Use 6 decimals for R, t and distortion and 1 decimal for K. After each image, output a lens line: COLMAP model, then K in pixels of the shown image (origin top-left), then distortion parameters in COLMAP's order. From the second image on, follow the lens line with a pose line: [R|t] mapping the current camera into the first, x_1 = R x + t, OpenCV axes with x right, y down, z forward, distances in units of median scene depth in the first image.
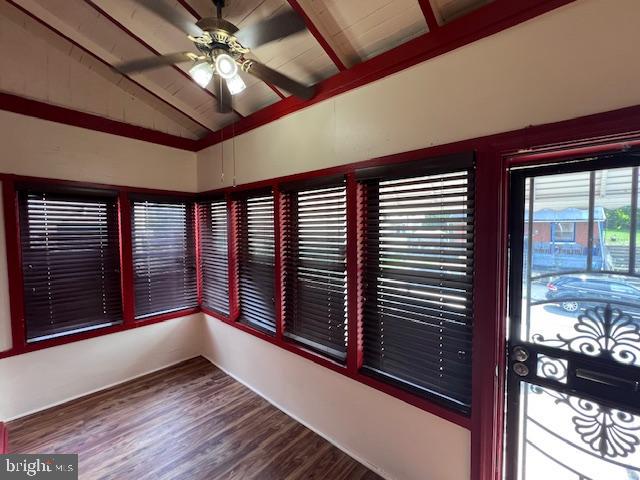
lens RADIAL K [[270.1, 0, 317.7], [0, 270.1, 239.6], [0, 0, 1]] dist [0.011848, -0.000853]
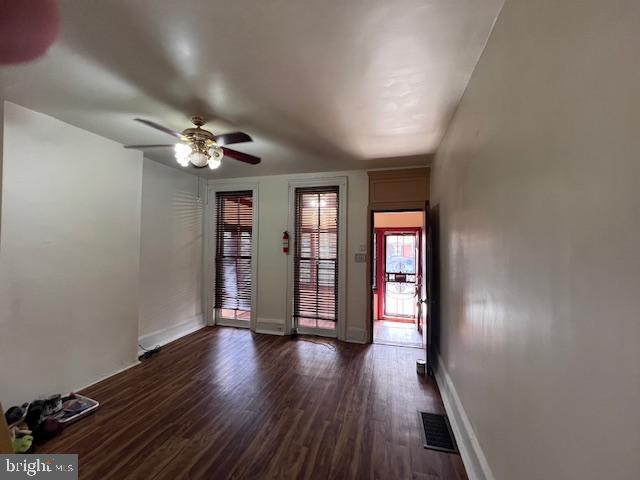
lens RADIAL K [[270.1, 0, 319.9], [0, 270.1, 239.7], [0, 0, 1]] dist [0.011848, -0.000853]
pose [[0.894080, 0.013661, 0.447699, -1.327135], [0.015077, 0.998050, -0.060565, 0.064175], [-0.447654, 0.060900, 0.892131, -1.493381]]
